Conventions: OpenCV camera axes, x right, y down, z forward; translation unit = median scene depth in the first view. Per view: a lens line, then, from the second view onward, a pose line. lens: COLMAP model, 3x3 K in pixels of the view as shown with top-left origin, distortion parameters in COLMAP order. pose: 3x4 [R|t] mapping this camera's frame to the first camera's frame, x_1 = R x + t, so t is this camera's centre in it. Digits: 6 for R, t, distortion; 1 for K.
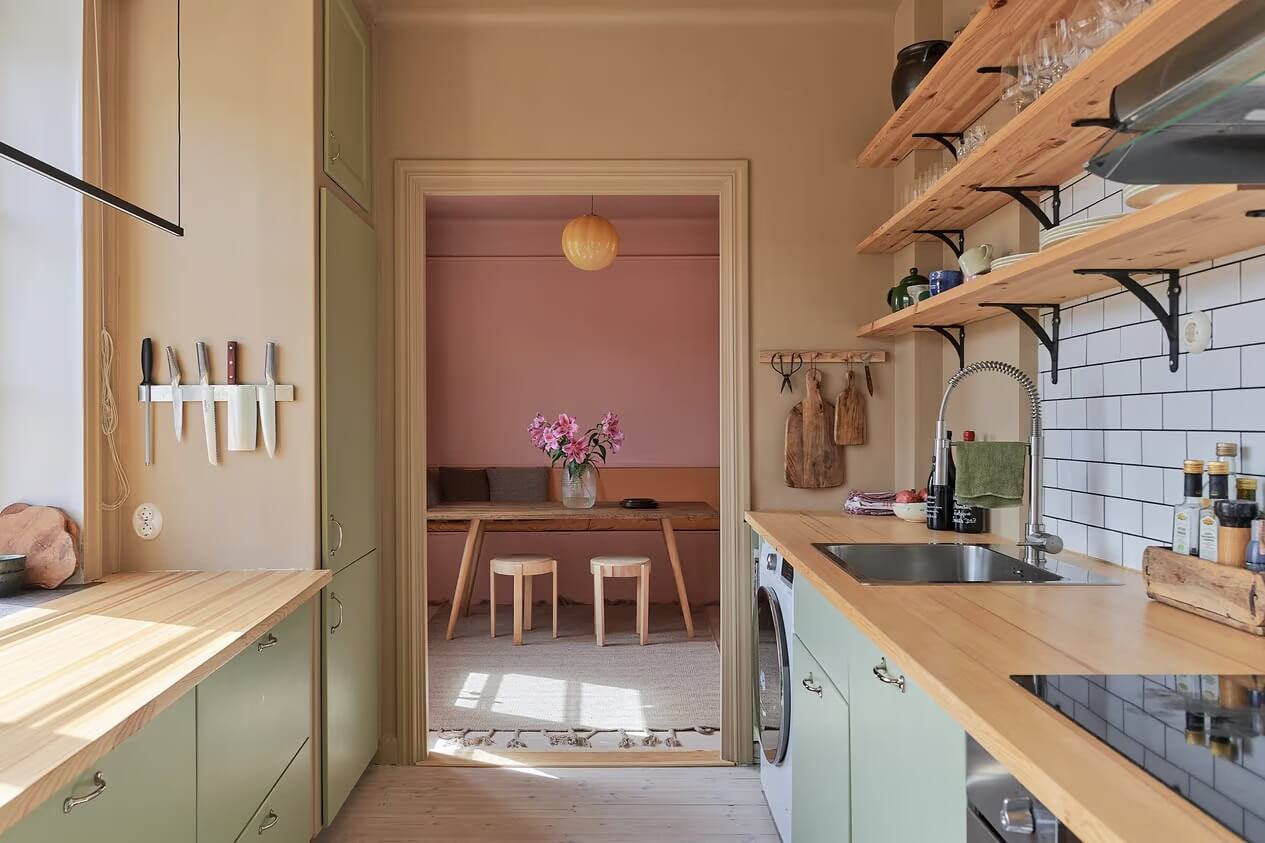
lens RADIAL K [[861.7, 0, 632.5], [0, 861.7, 413.1], [0, 0, 1]] dist [0.010049, -0.011824]
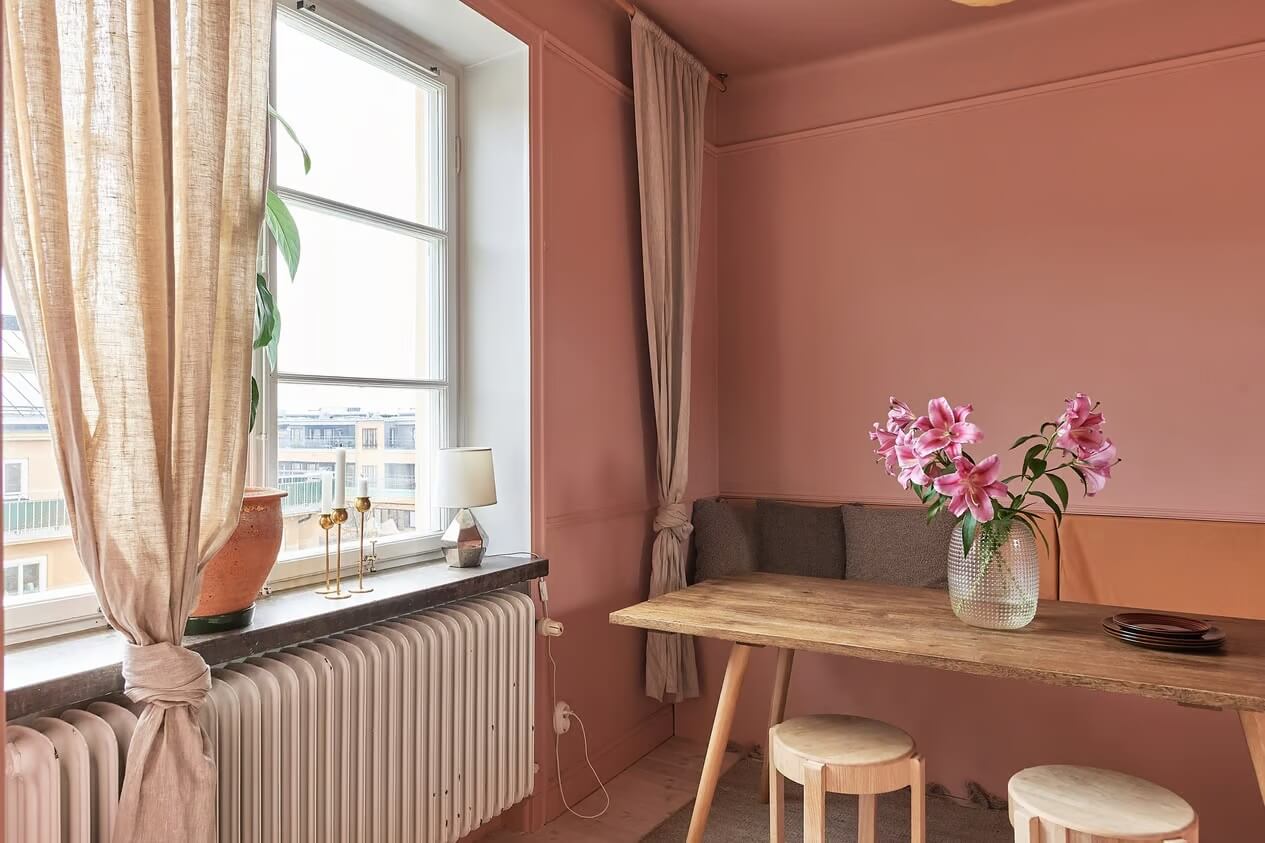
lens RADIAL K [[861.7, 0, 618.8], [0, 861.7, 430.7], [0, 0, 1]] dist [0.010049, -0.011824]
pose [[0.848552, -0.003723, -0.529099, 0.009363], [0.009024, 0.999932, 0.007436, 0.018908], [0.529036, -0.011084, 0.848527, 0.916628]]
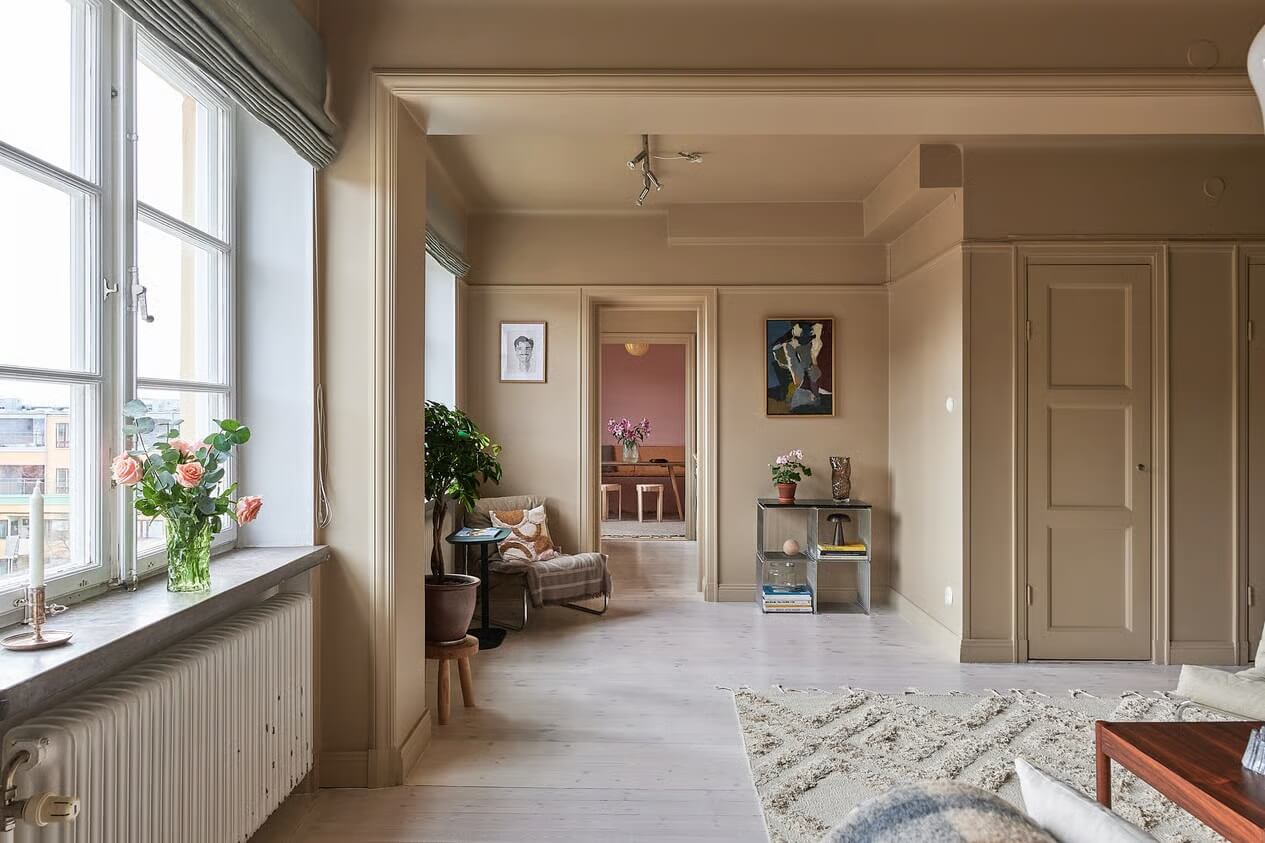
lens RADIAL K [[861.7, 0, 630.5], [0, 861.7, 420.5], [0, 0, 1]] dist [0.010049, -0.011824]
pose [[0.999523, 0.006387, -0.030225, 0.003491], [-0.006171, 0.999955, 0.007247, -0.017688], [0.030270, -0.007057, 0.999517, -1.896591]]
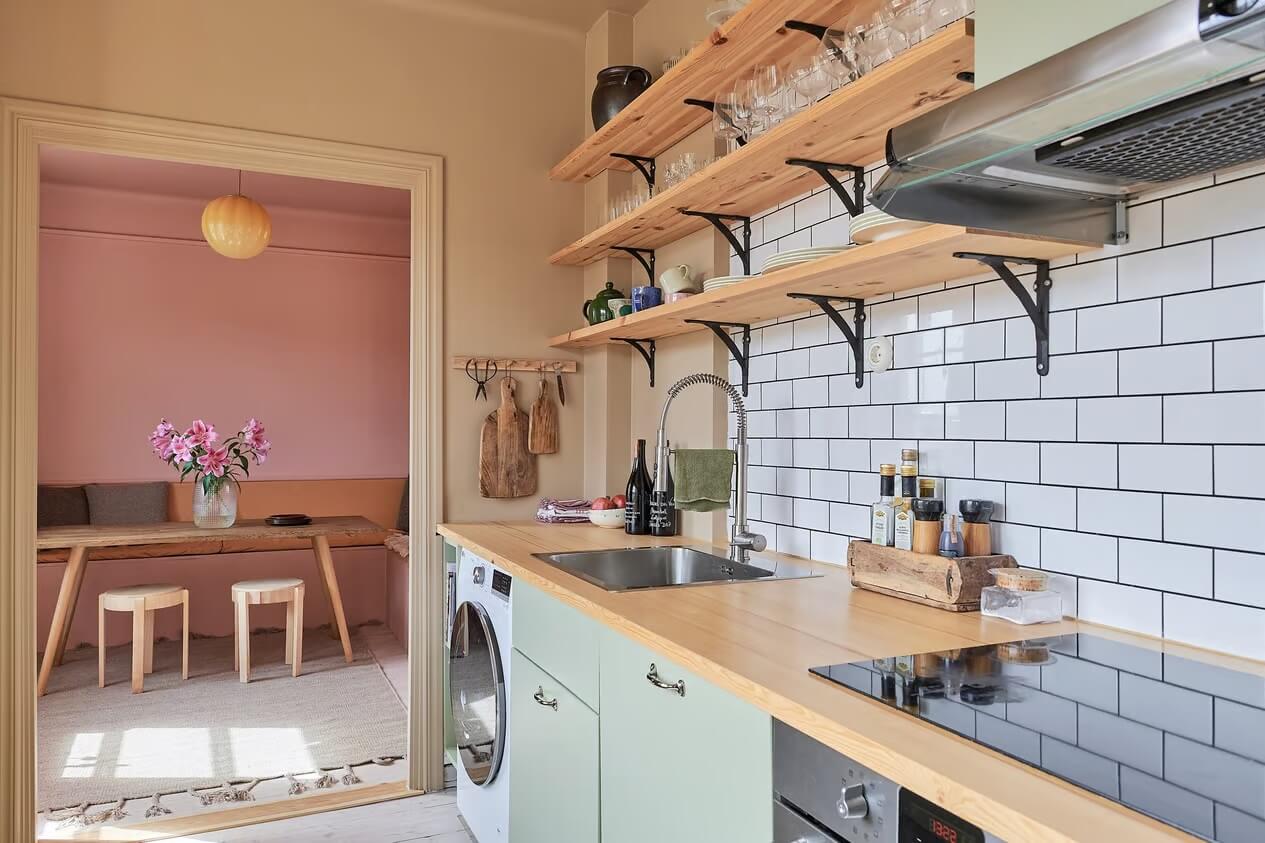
lens RADIAL K [[861.7, 0, 624.9], [0, 861.7, 416.0], [0, 0, 1]] dist [0.010049, -0.011824]
pose [[0.911970, 0.011970, 0.410083, -0.071850], [-0.008634, 0.999913, -0.009986, 0.002237], [-0.410167, 0.005566, 0.911994, 0.044204]]
